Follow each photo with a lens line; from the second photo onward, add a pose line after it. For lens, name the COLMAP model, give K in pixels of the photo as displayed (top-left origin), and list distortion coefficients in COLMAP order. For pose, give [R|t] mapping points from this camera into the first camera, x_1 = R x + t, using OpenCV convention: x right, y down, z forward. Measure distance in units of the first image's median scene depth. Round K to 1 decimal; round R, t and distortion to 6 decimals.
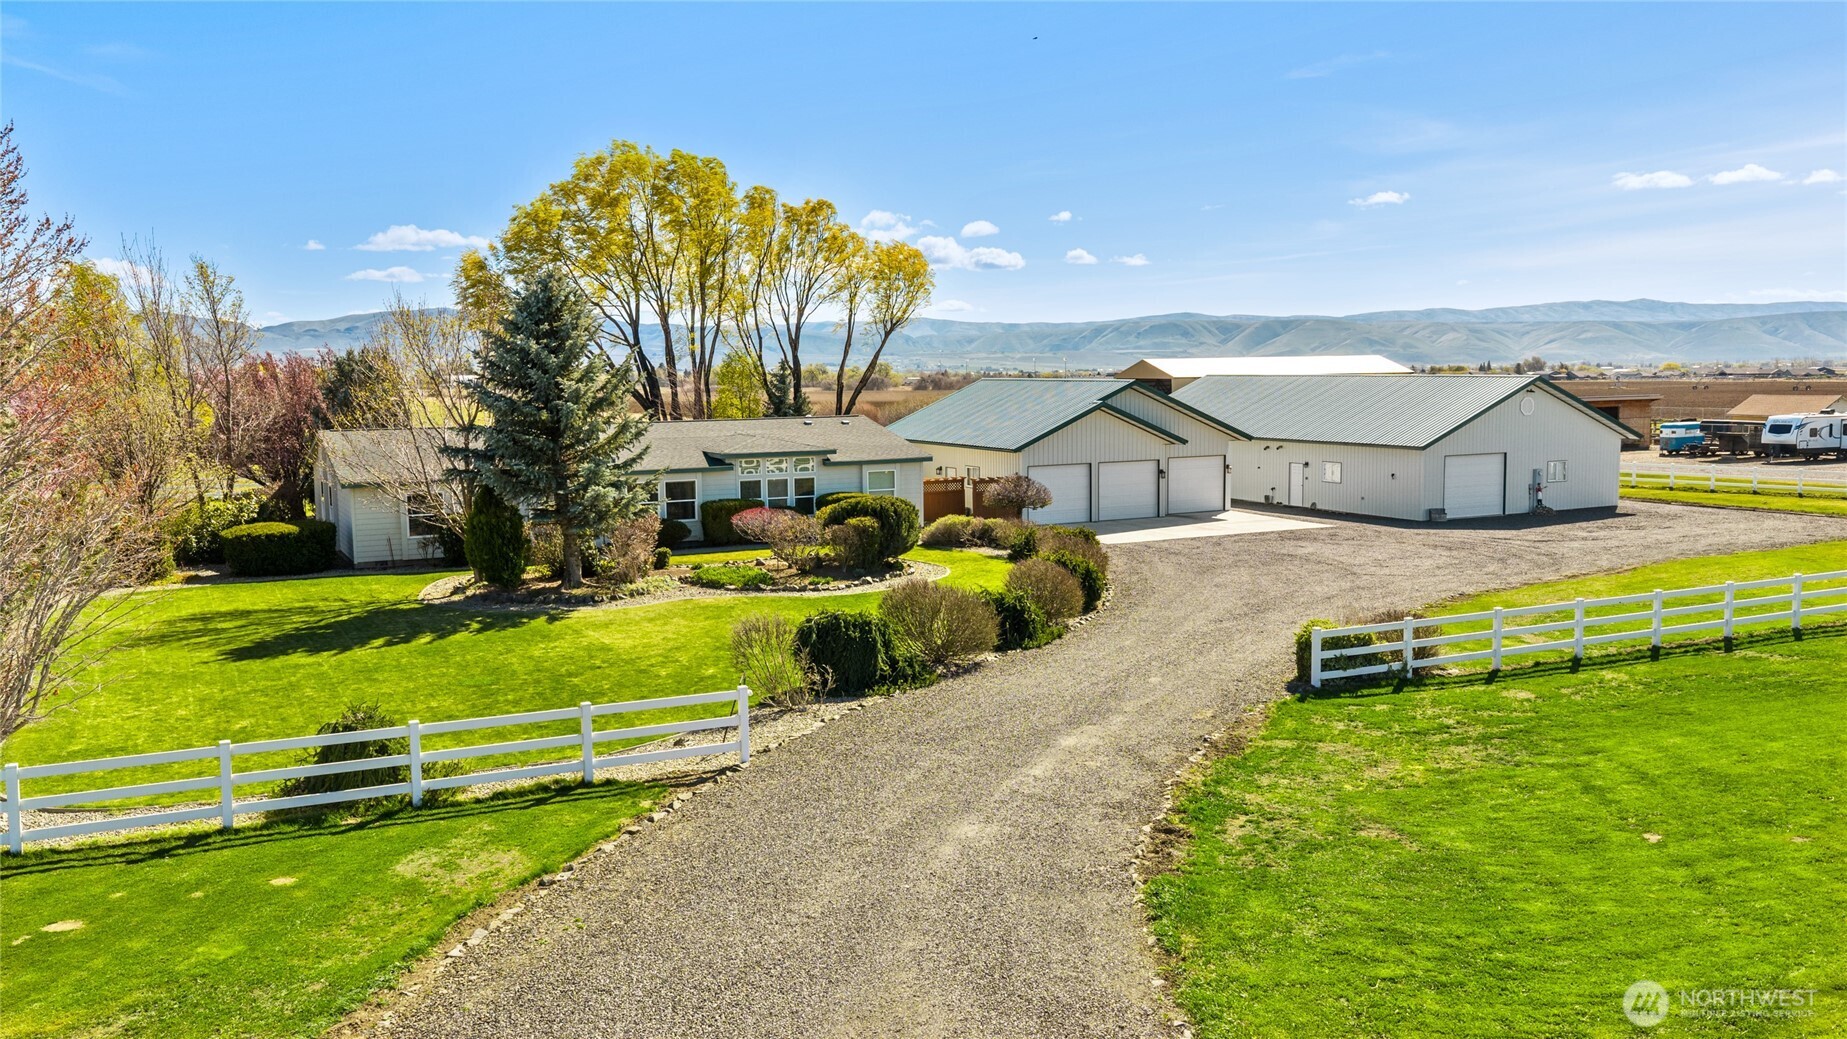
lens RADIAL K [[1493.0, 0, 919.1], [0, 1493.0, 524.6], [0, 0, 1]] dist [0.011852, -0.004796]
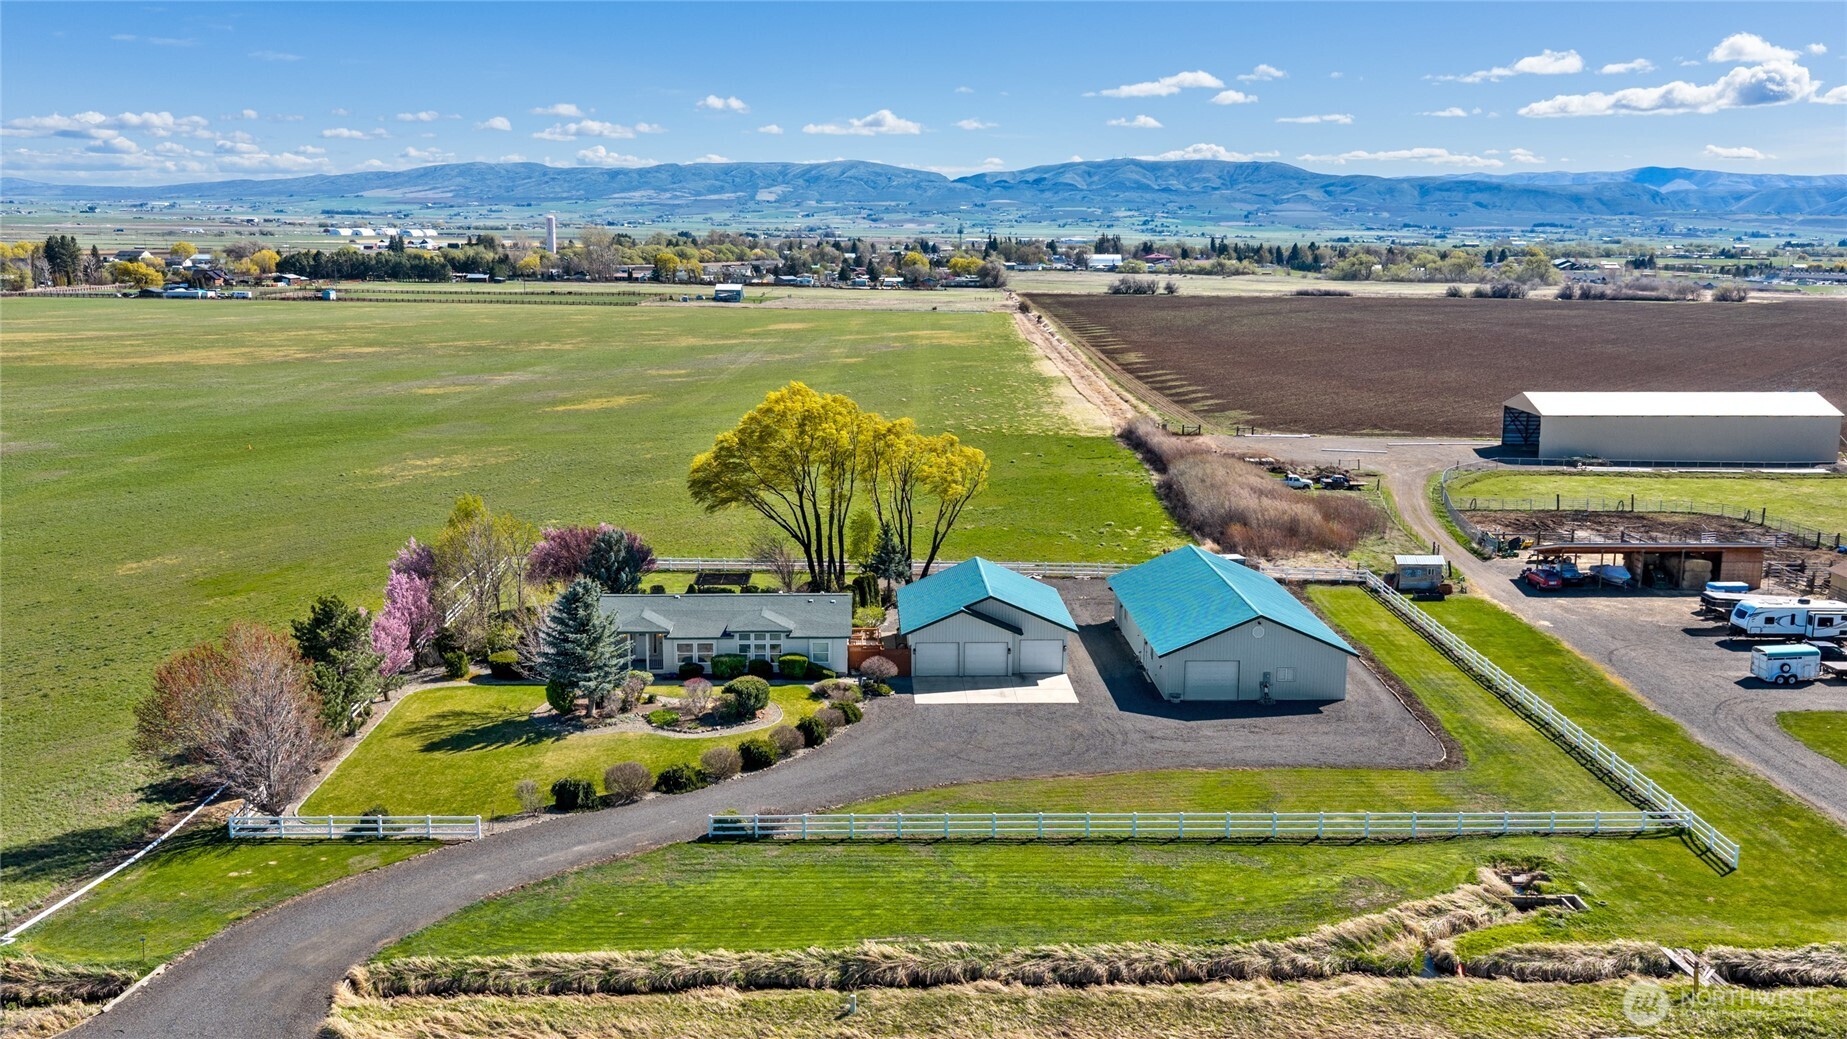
lens RADIAL K [[1596.7, 0, 917.3], [0, 1596.7, 512.5], [0, 0, 1]] dist [0.039621, -0.042838]
pose [[0.906529, 0.091179, -0.412179, 0.656276], [-0.059603, 0.994260, 0.088855, -0.281929], [0.417914, -0.055983, 0.906760, -0.531380]]
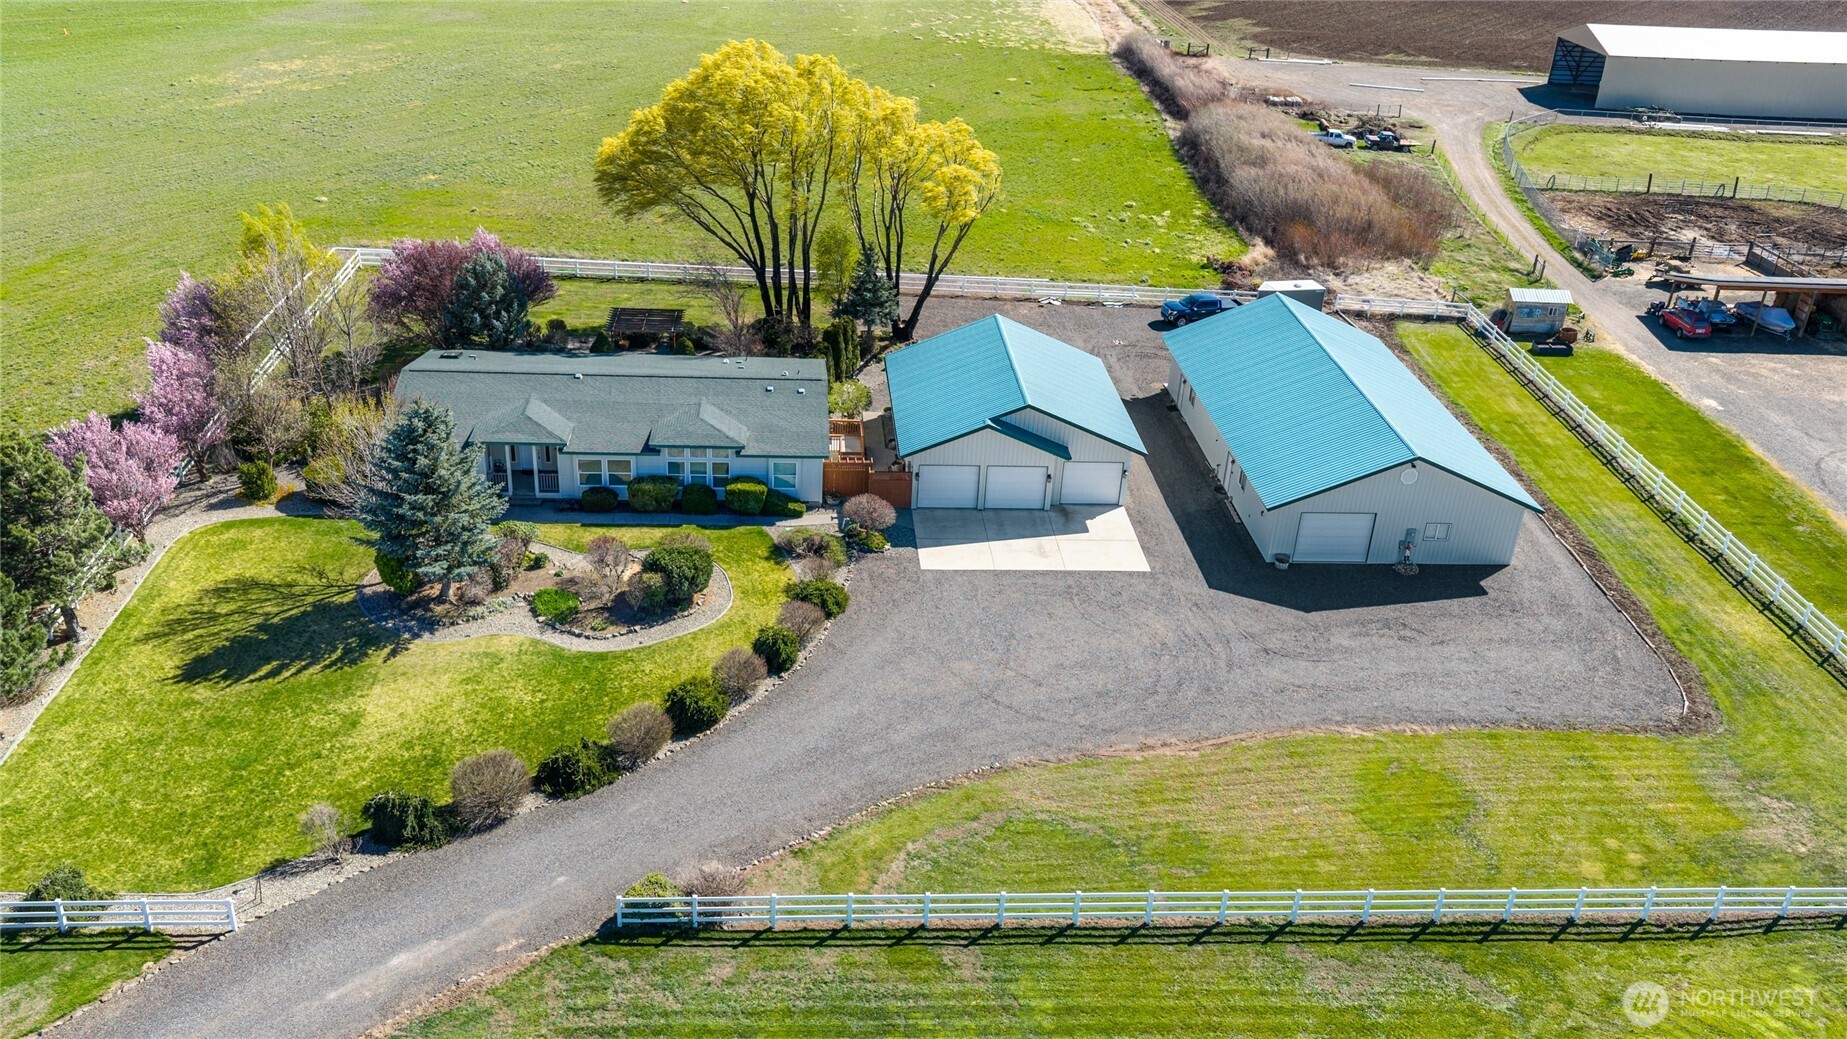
lens RADIAL K [[1493.0, 0, 928.7], [0, 1493.0, 524.2], [0, 0, 1]] dist [0.011852, -0.004796]
pose [[0.922026, 0.227910, -0.312931, 0.378104], [-0.100995, 0.921957, 0.373892, -0.360277], [0.373723, -0.313134, 0.873086, -0.062924]]
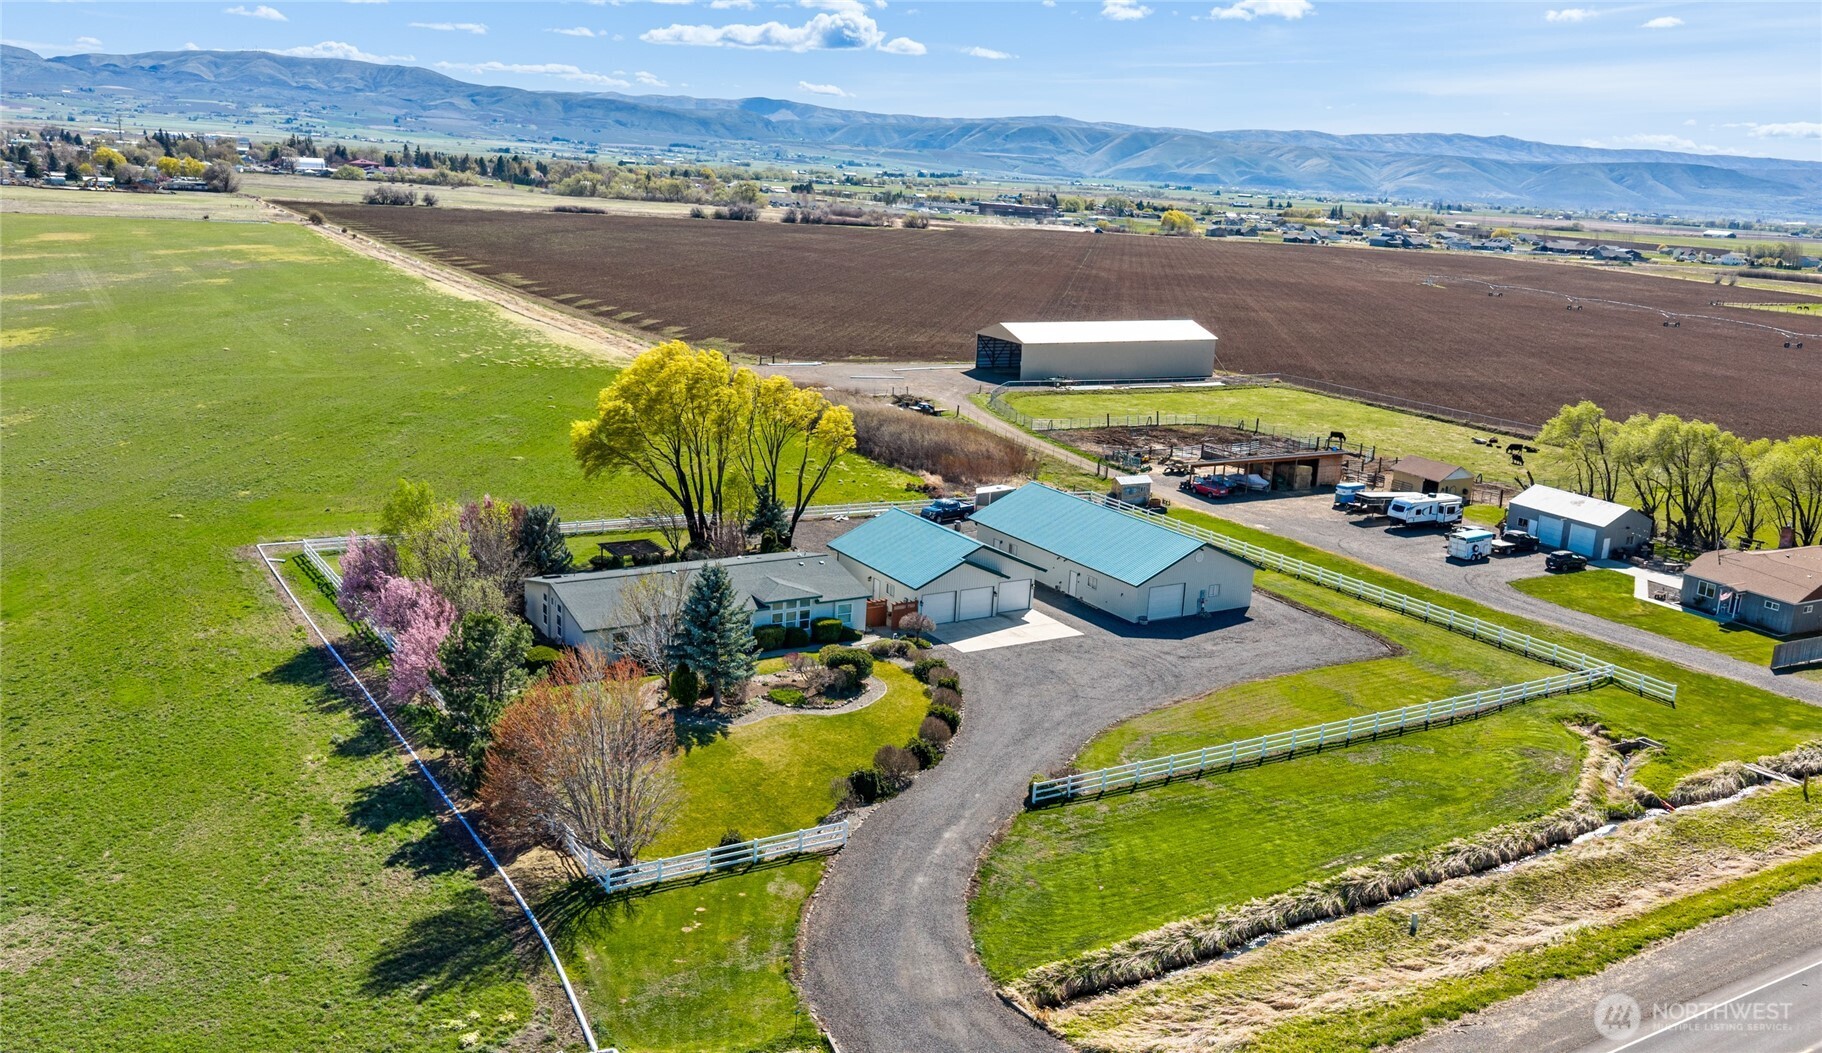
lens RADIAL K [[1508.8, 0, 918.7], [0, 1508.8, 541.6], [0, 0, 1]] dist [0.039764, -0.037644]
pose [[0.993835, 0.040874, 0.103060, -0.099388], [-0.055368, 0.988324, 0.141951, -0.292569], [-0.096055, -0.146782, 0.984494, -0.647097]]
